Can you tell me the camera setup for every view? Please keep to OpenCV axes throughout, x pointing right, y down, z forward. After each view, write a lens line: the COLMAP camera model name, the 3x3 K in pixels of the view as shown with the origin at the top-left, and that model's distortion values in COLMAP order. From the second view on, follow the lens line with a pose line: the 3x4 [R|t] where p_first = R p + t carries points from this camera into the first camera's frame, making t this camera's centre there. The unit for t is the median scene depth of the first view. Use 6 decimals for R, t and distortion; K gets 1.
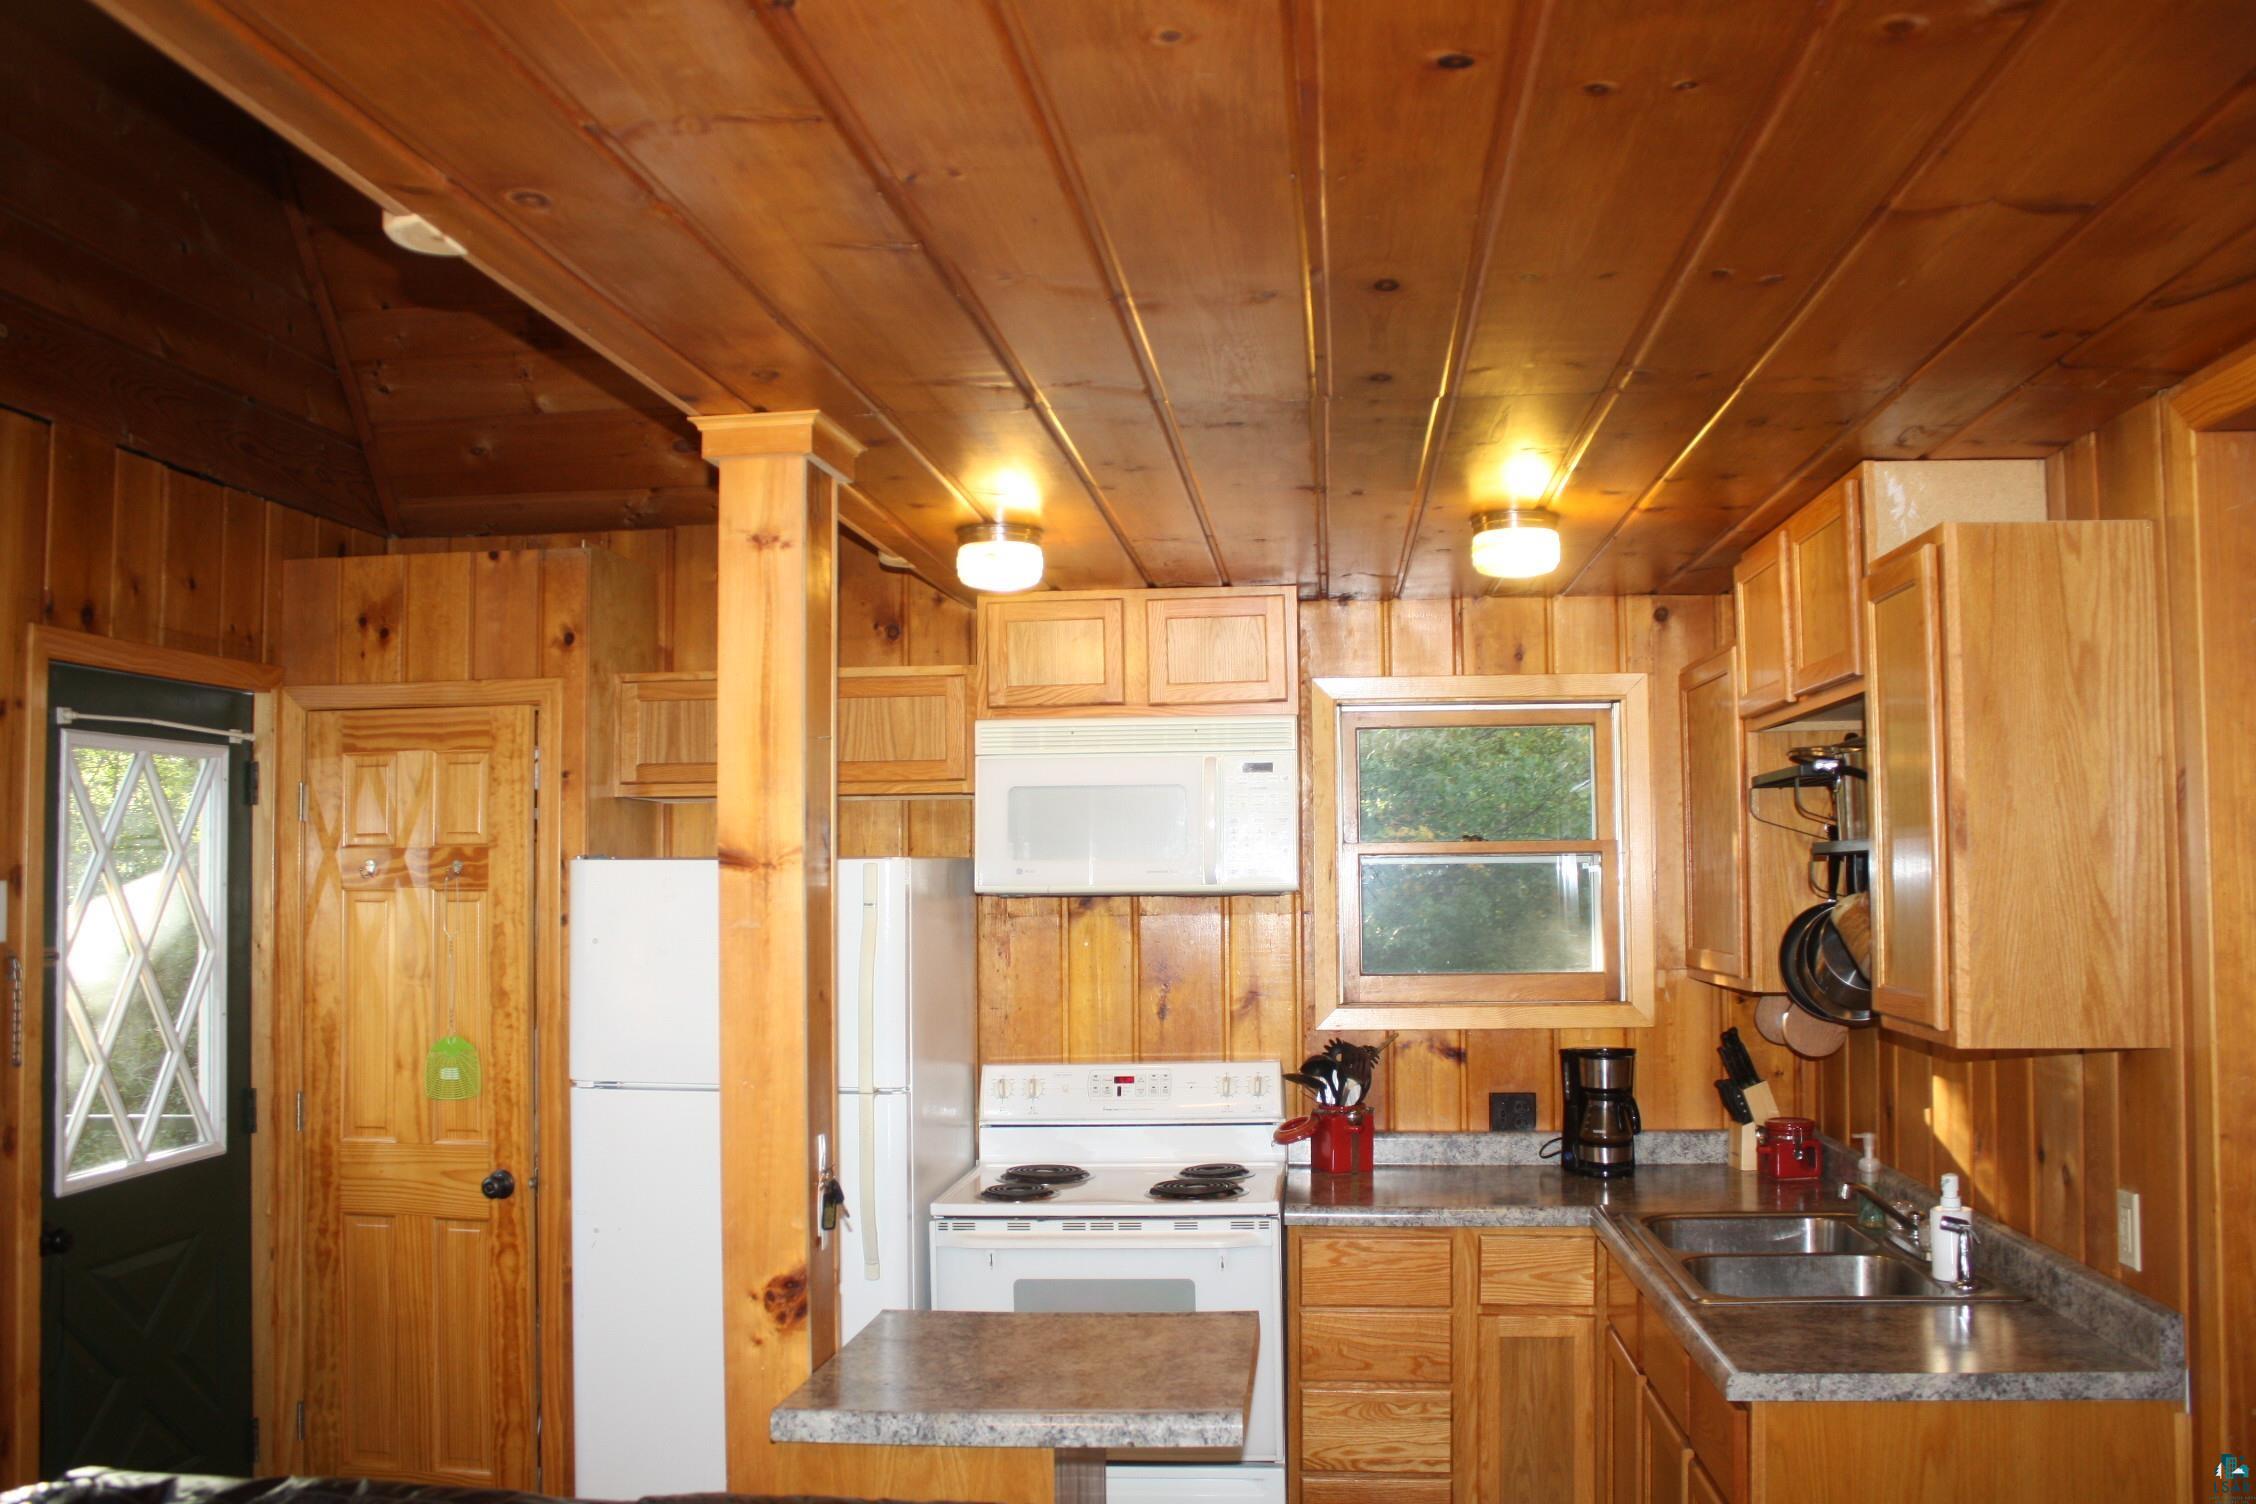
lens RADIAL K [[1889.0, 0, 1128.0], [0, 1889.0, 752.0], [0, 0, 1]] dist [-0.178627, 0.156240]
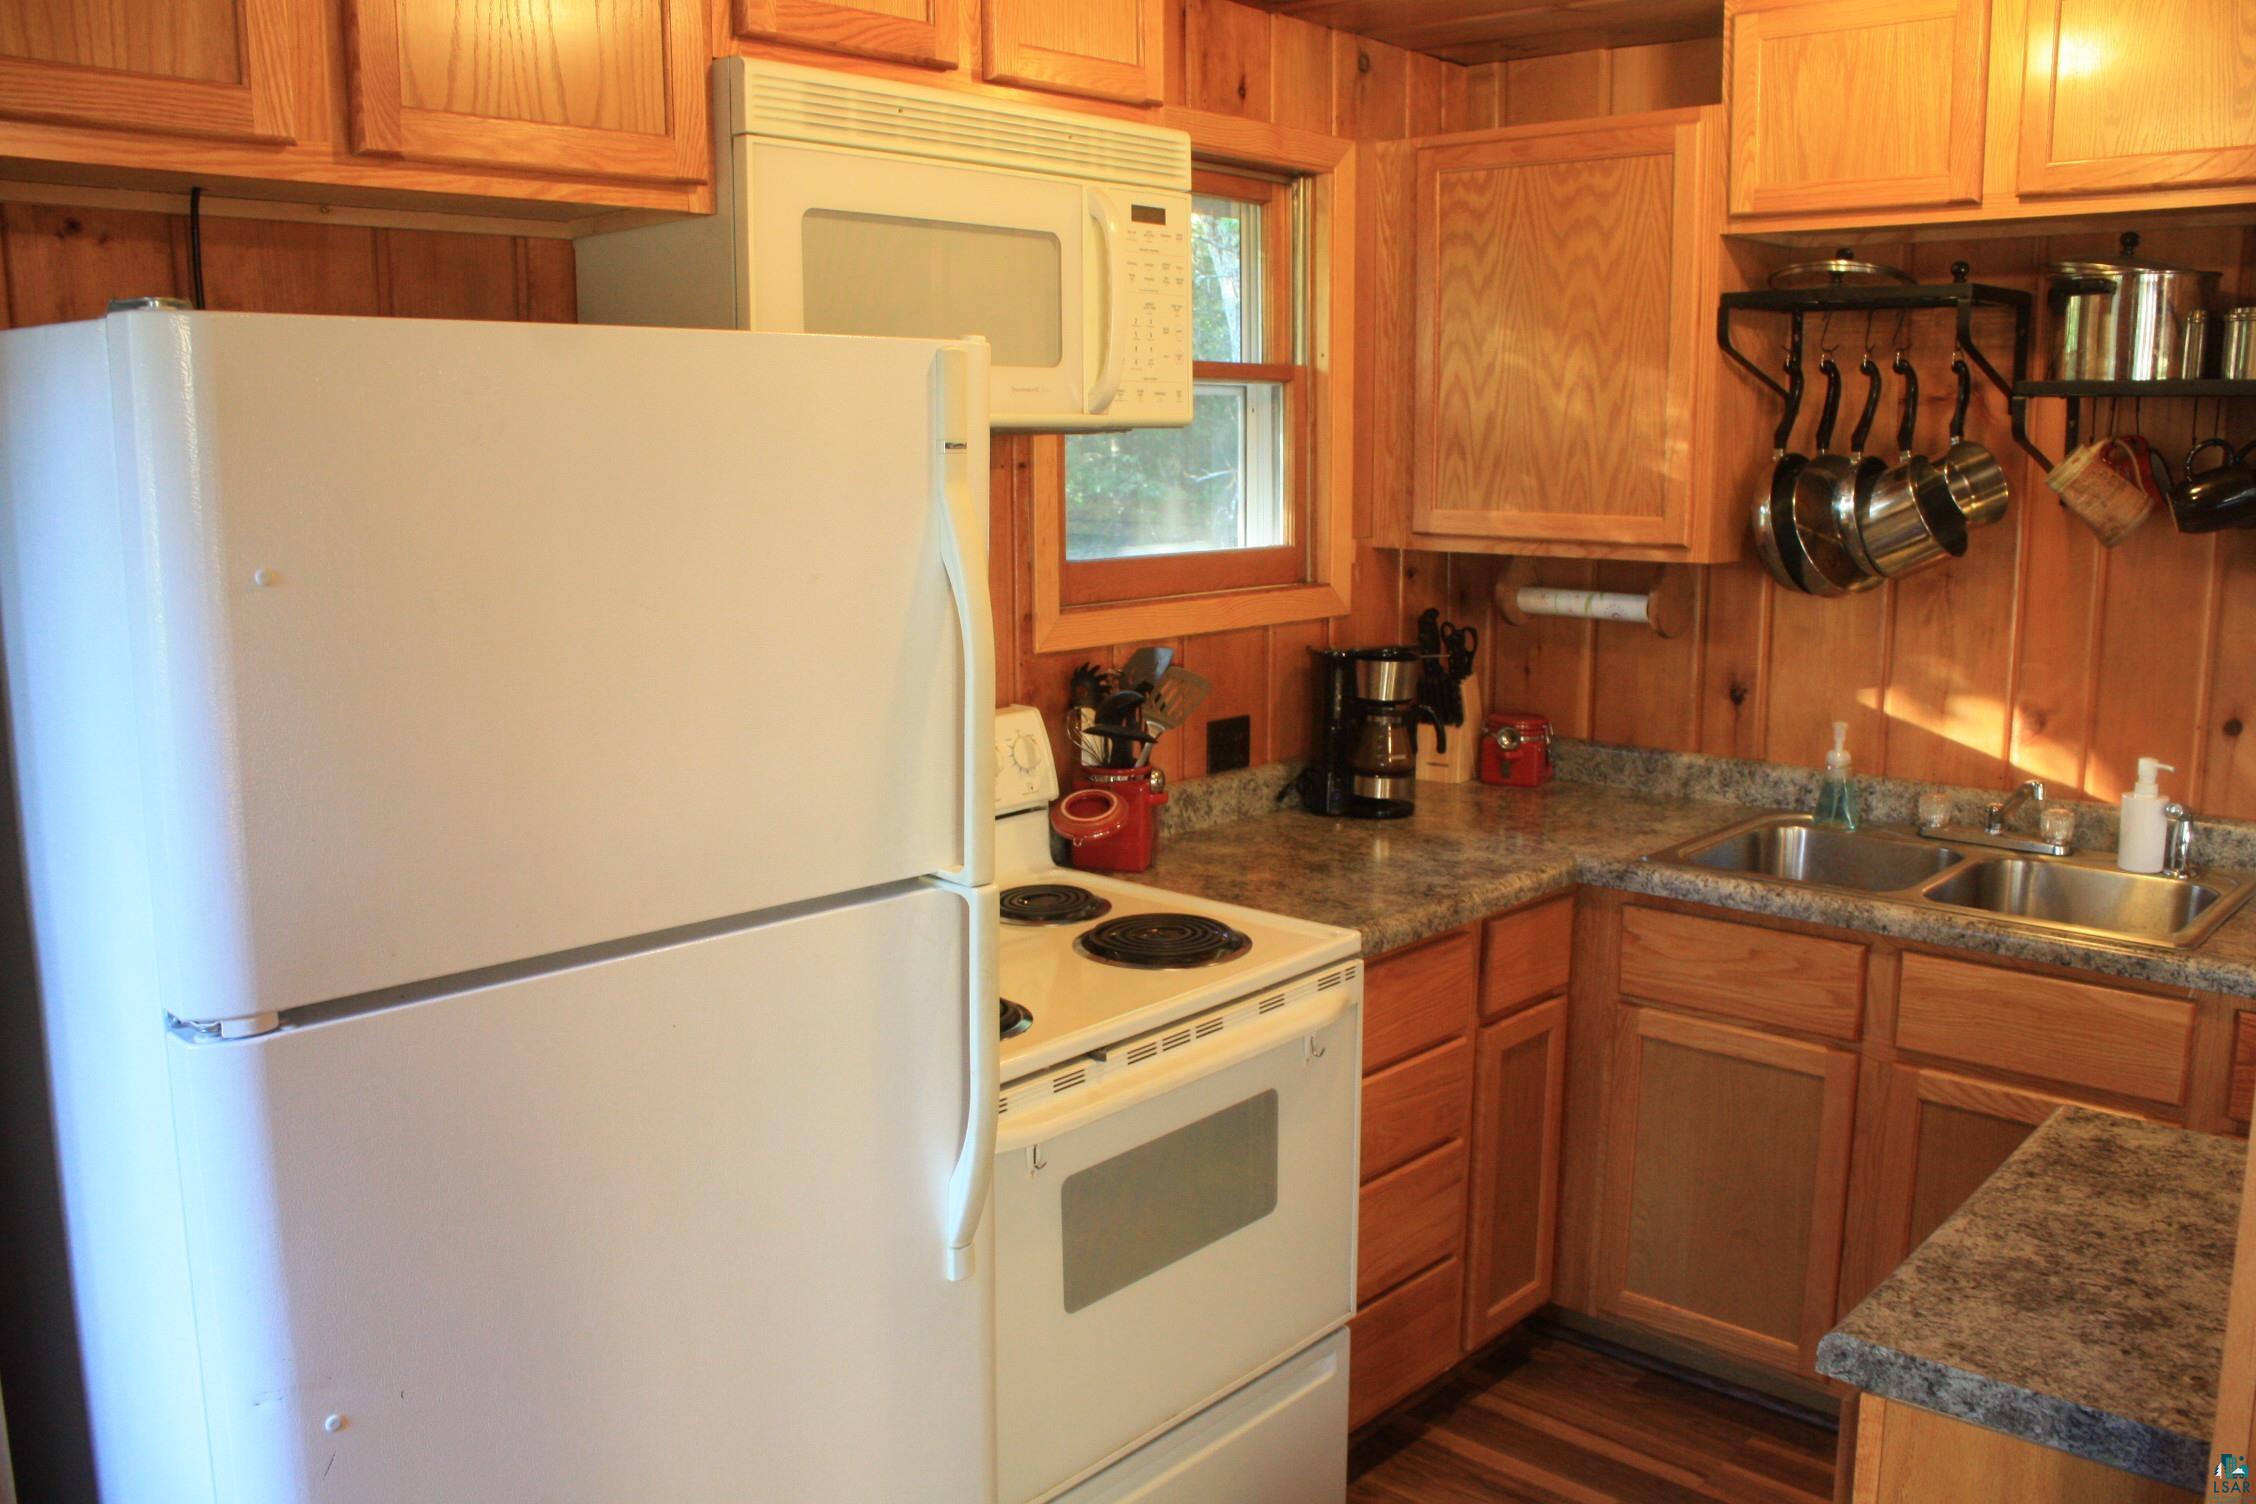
lens RADIAL K [[1889.0, 0, 1128.0], [0, 1889.0, 752.0], [0, 0, 1]] dist [-0.178627, 0.156240]
pose [[0.589300, -0.128489, 0.797631, -0.410562], [-0.059142, 0.977763, 0.201202, 0.054551], [-0.805746, -0.165742, 0.568597, 0.644237]]
